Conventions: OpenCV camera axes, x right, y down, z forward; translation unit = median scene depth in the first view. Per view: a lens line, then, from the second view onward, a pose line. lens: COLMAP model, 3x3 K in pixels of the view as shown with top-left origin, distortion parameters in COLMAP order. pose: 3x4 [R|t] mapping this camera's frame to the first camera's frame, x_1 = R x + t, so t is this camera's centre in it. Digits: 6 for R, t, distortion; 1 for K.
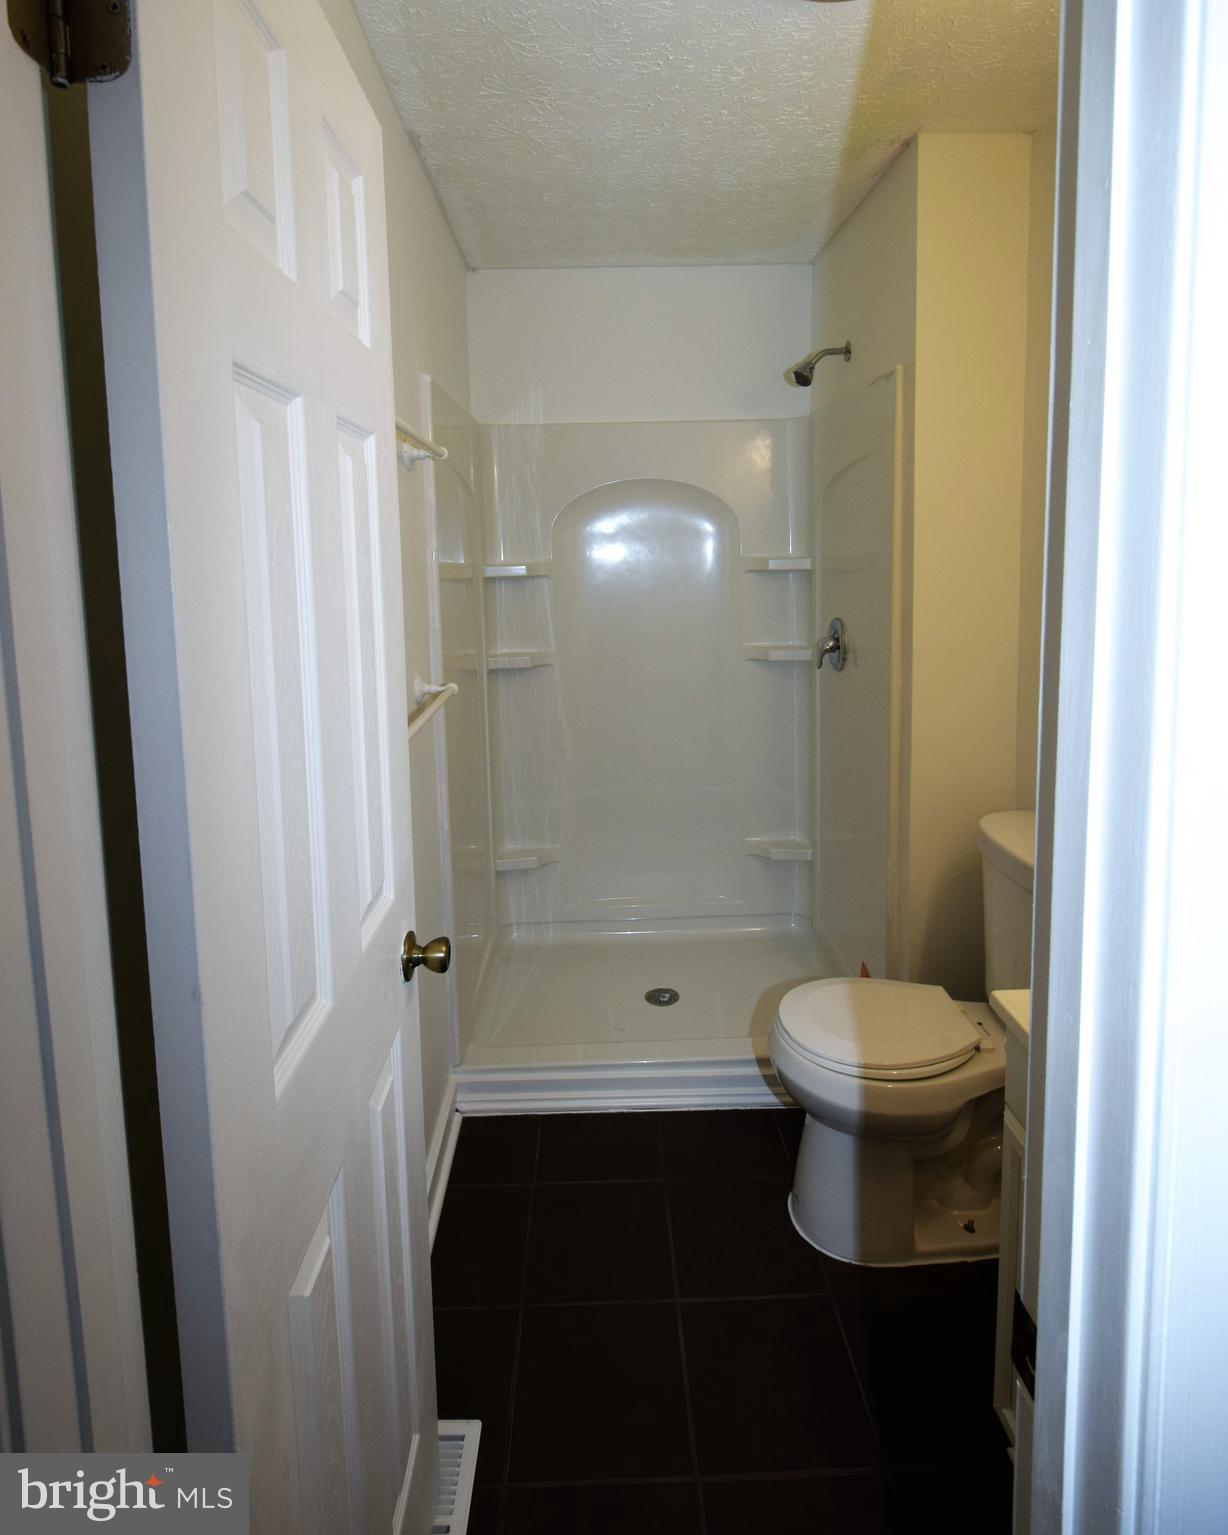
lens RADIAL K [[1349.1, 0, 614.0], [0, 1349.1, 767.5], [0, 0, 1]] dist [0.050589, 0.002268]
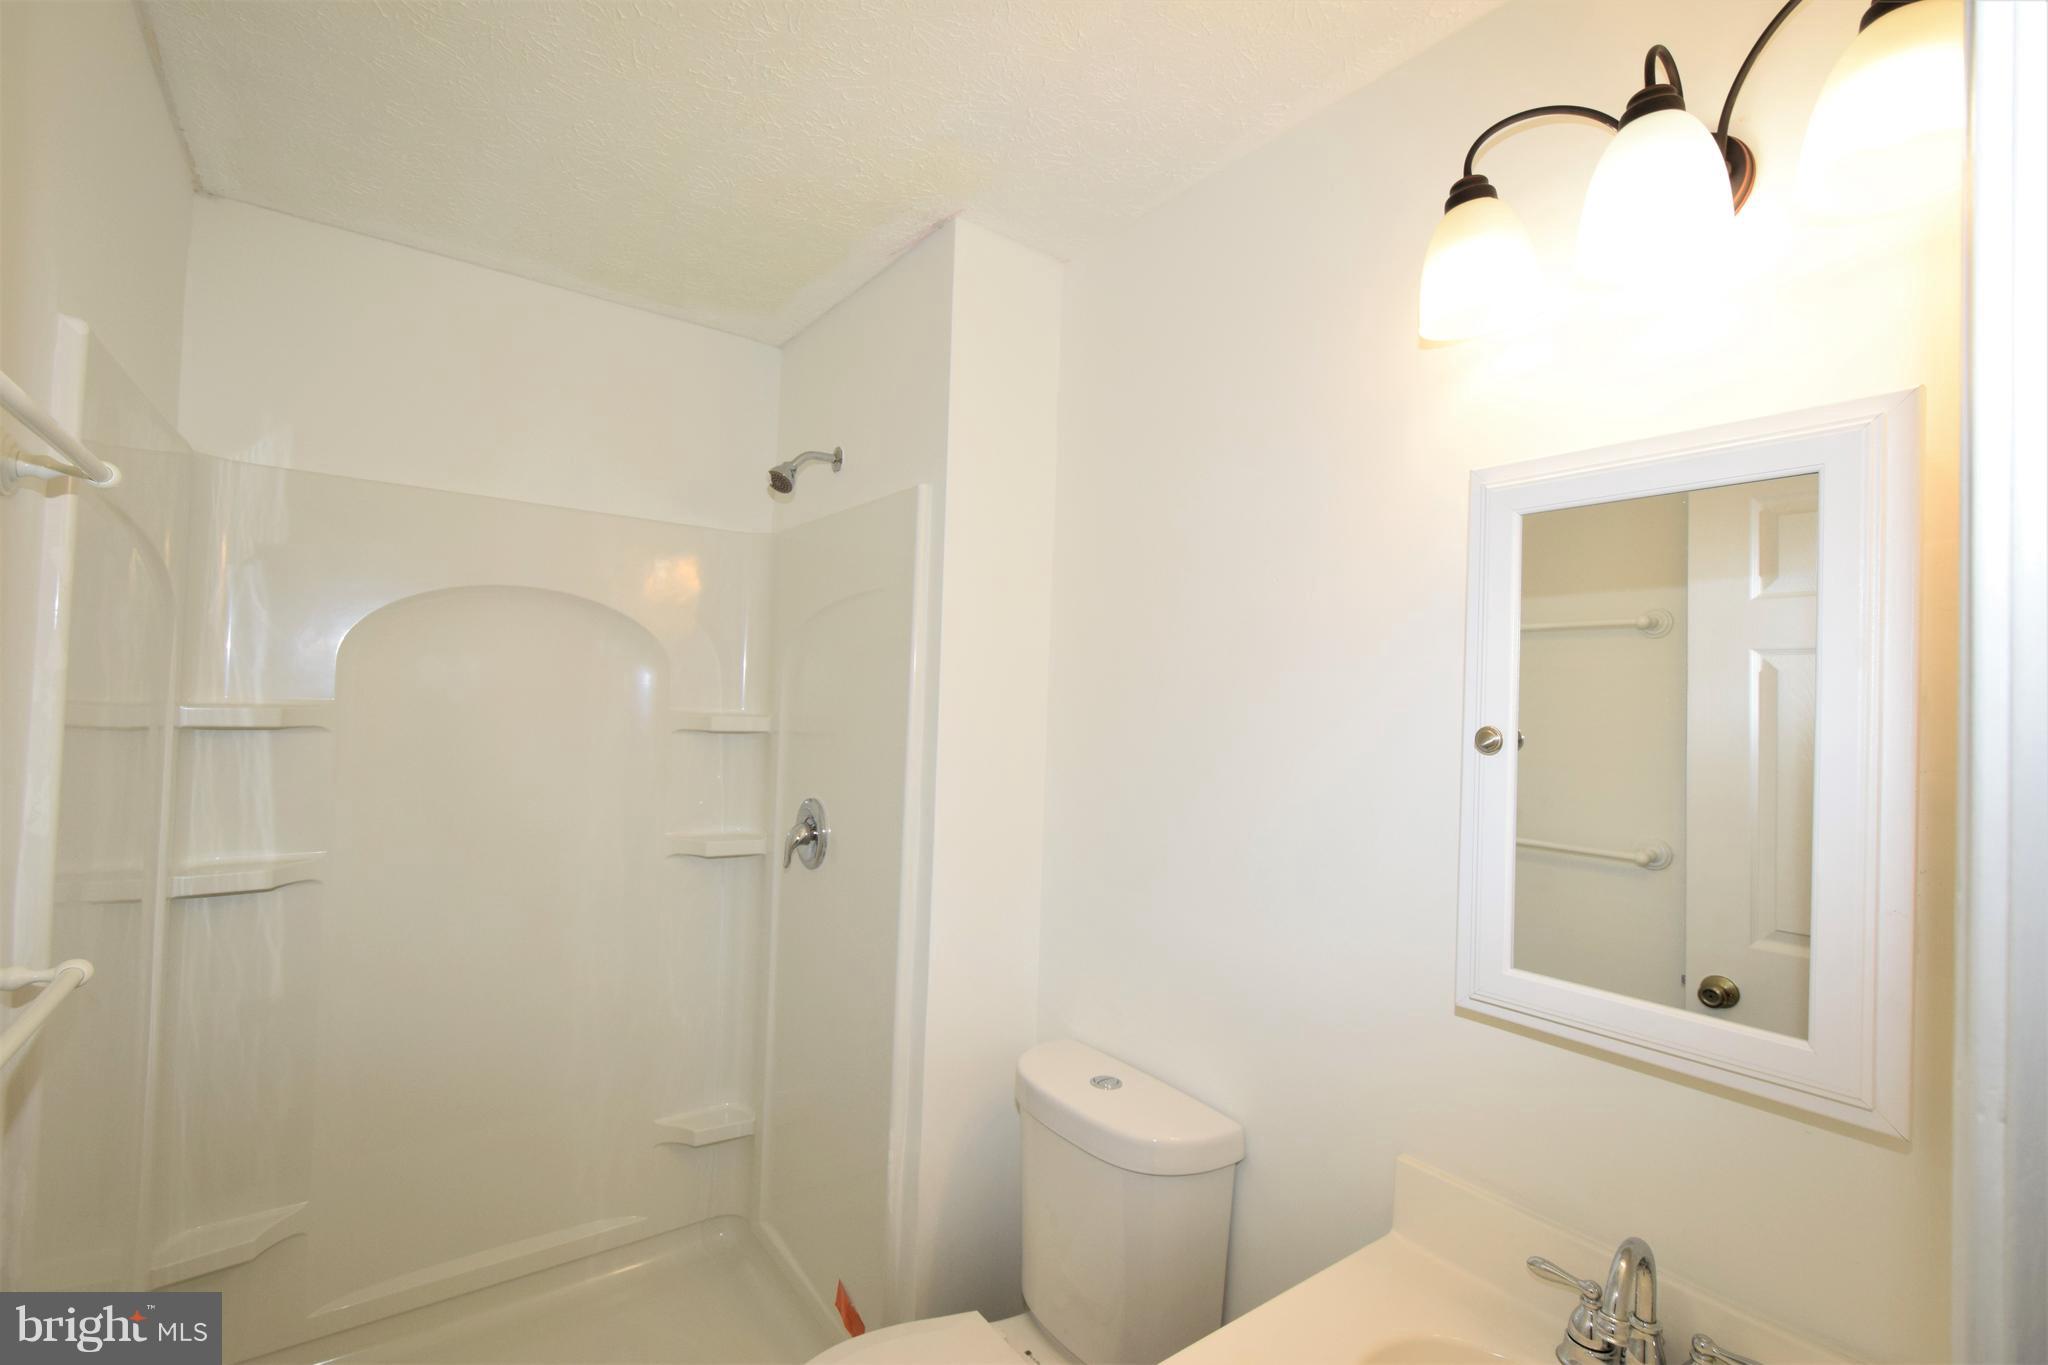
lens RADIAL K [[942.7, 0, 1024.0], [0, 942.7, 682.5], [0, 0, 1]] dist [0.001311, -0.000347]
pose [[0.779804, 0.062605, 0.622886, -0.071708], [0.046917, 0.986344, -0.157872, -0.085773], [-0.624263, 0.152334, 0.766218, 0.517018]]
